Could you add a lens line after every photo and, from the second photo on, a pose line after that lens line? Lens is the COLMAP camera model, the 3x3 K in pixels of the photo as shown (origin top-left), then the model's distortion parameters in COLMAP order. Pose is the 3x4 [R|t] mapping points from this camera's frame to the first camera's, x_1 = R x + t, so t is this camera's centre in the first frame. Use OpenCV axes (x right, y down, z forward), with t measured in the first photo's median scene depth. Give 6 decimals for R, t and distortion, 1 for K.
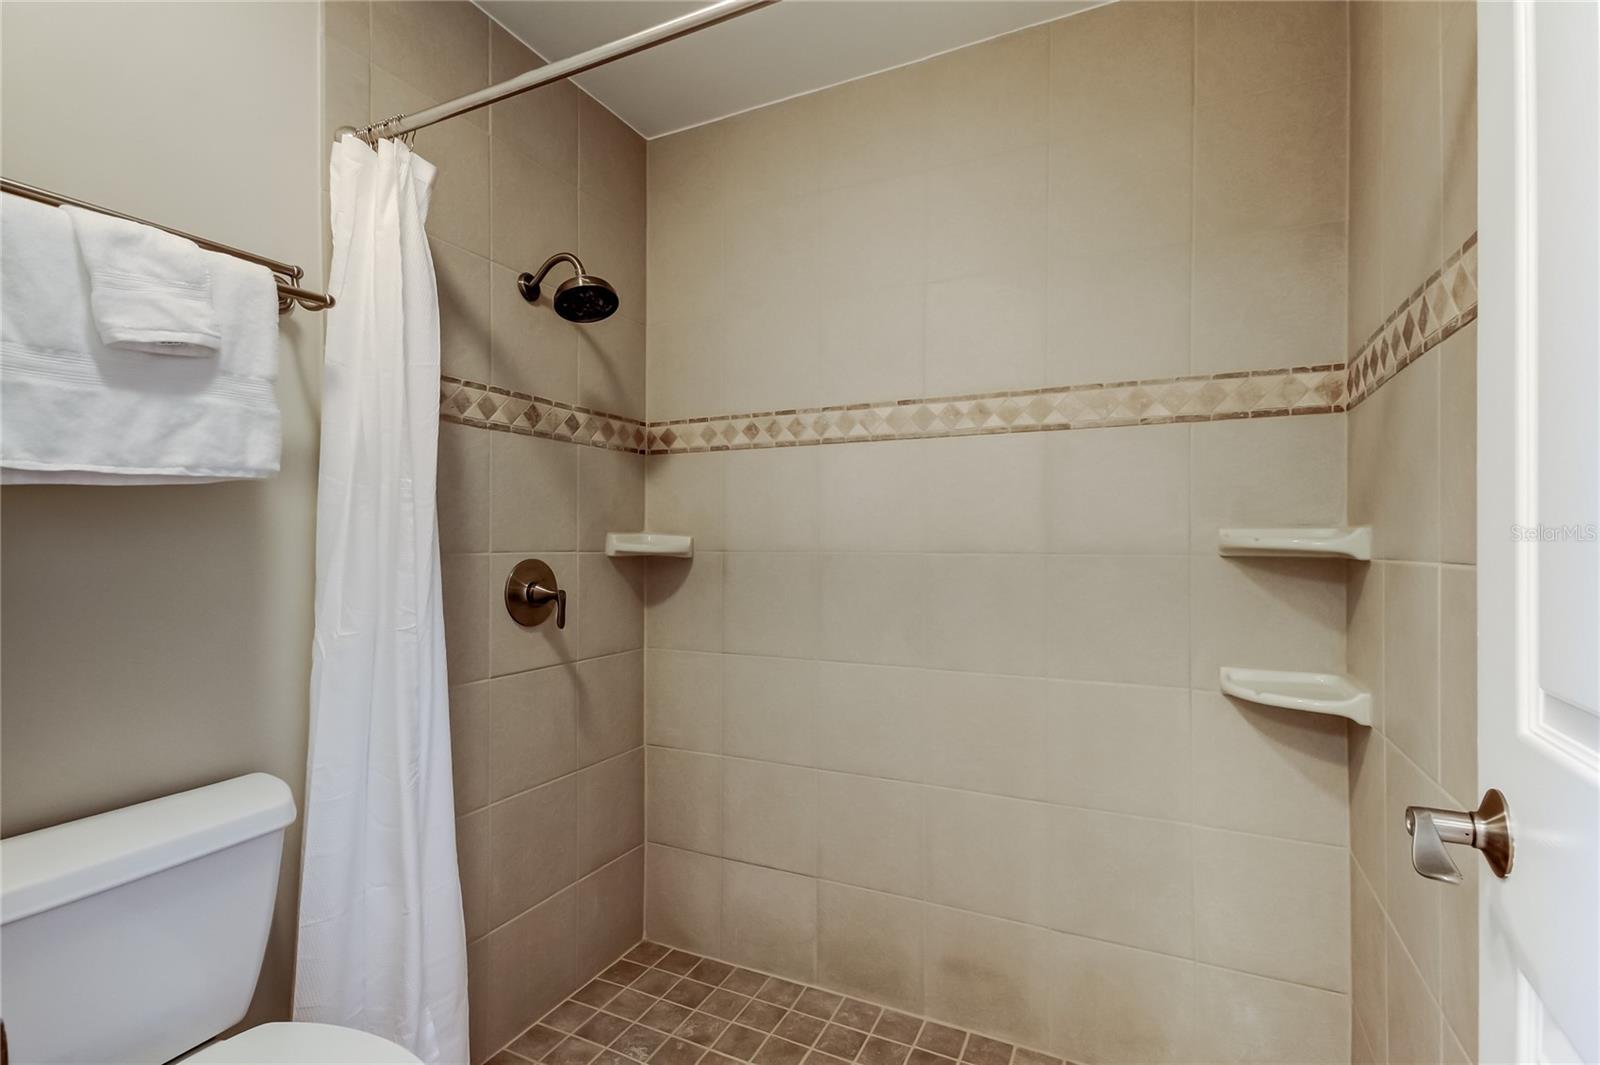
lens RADIAL K [[750.0, 0, 800.0], [0, 750.0, 532.5], [0, 0, 1]] dist [0.033535, 0.000379]
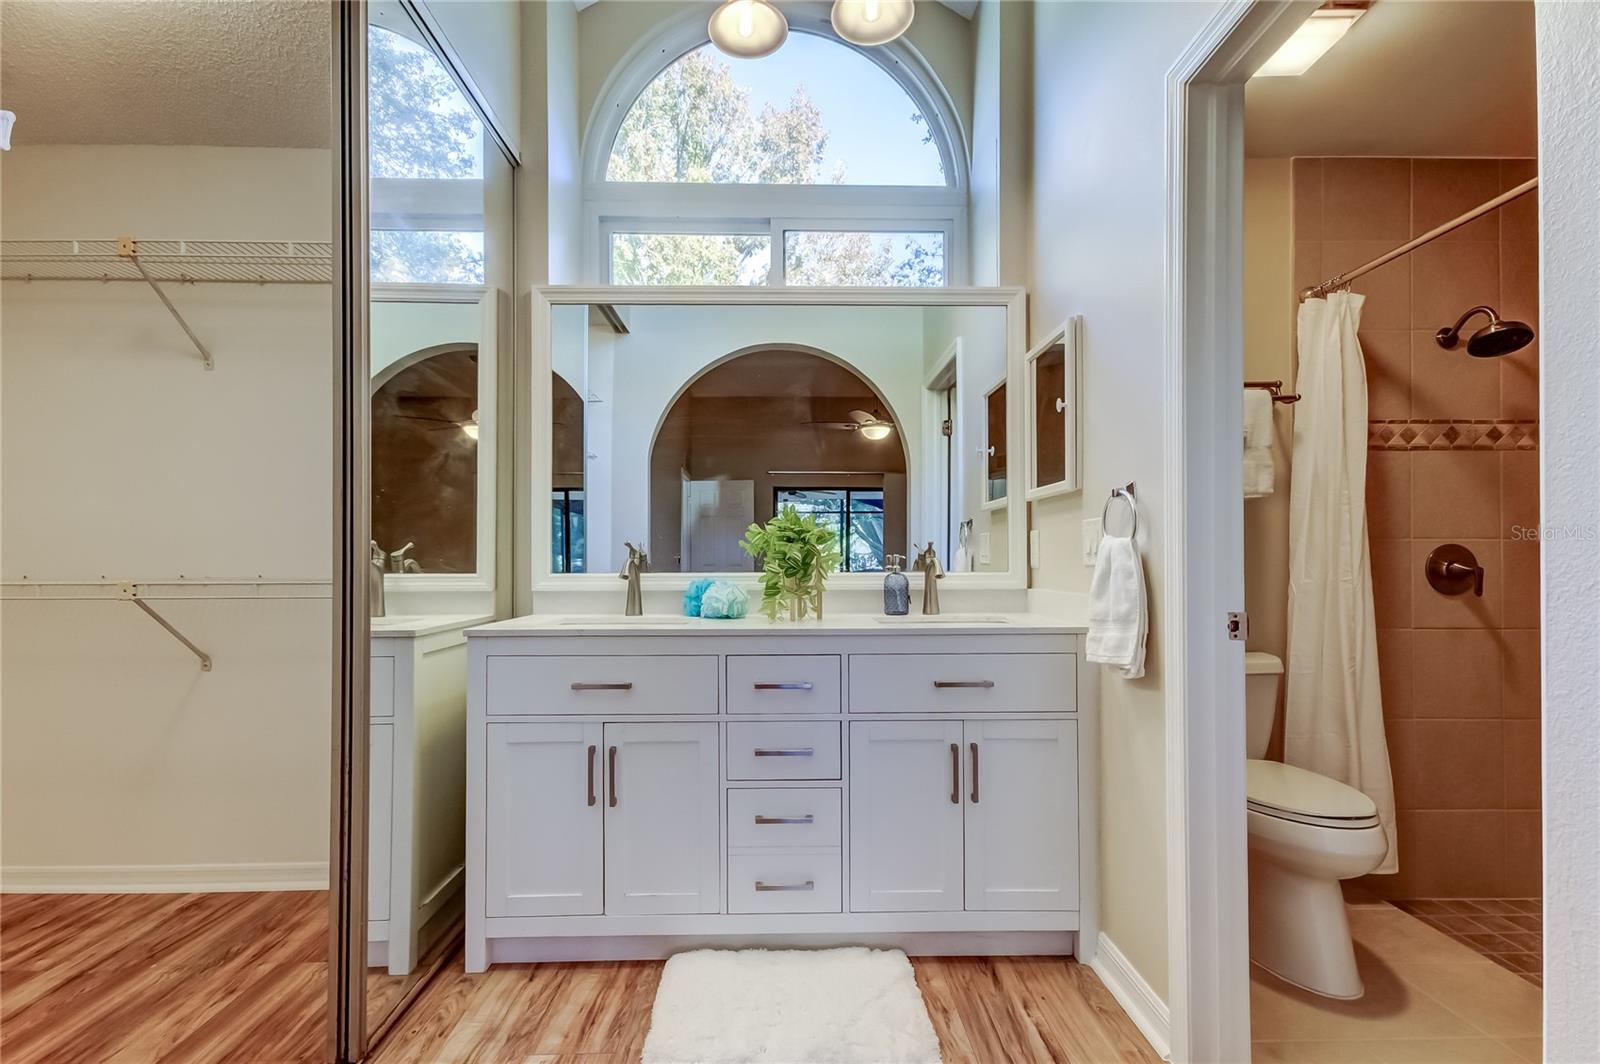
lens RADIAL K [[760.5, 0, 759.1], [0, 760.5, 557.3], [0, 0, 1]] dist [0.004588, -0.000412]
pose [[0.420757, -0.003260, -0.907168, 0.447532], [0.010757, 0.999941, 0.001396, 0.056780], [0.907110, -0.010346, 0.420767, -0.853663]]
